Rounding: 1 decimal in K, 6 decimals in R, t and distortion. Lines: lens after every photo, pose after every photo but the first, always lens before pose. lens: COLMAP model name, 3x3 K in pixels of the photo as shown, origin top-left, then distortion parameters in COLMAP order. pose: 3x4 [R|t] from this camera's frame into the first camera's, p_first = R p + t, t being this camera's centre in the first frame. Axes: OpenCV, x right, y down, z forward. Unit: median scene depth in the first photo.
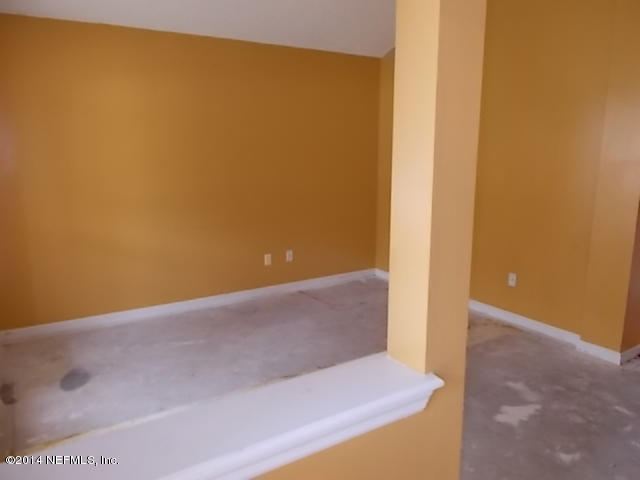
lens RADIAL K [[485.8, 0, 320.9], [0, 485.8, 241.0], [0, 0, 1]] dist [-0.006937, -0.004665]
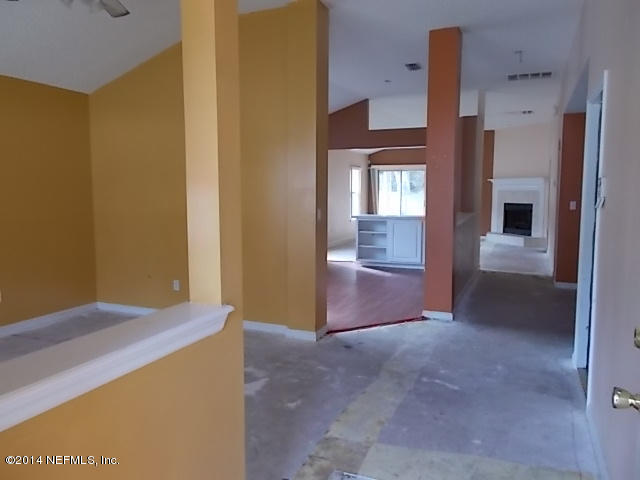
lens RADIAL K [[490.8, 0, 318.1], [0, 490.8, 239.4], [0, 0, 1]] dist [0.009250, -0.001749]
pose [[0.825665, -0.056361, 0.561338, -0.134988], [0.105592, 0.992852, -0.055627, 0.062520], [-0.554190, 0.105202, 0.825715, -0.165568]]
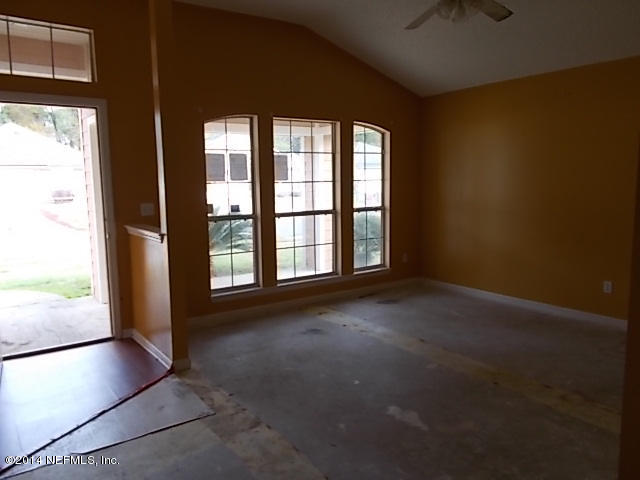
lens RADIAL K [[490.8, 0, 318.1], [0, 490.8, 239.4], [0, 0, 1]] dist [0.009250, -0.001749]
pose [[0.046842, 0.126342, -0.990880, 1.327387], [-0.174808, 0.977698, 0.116398, -0.107906], [0.983488, 0.167761, 0.067883, 0.631530]]
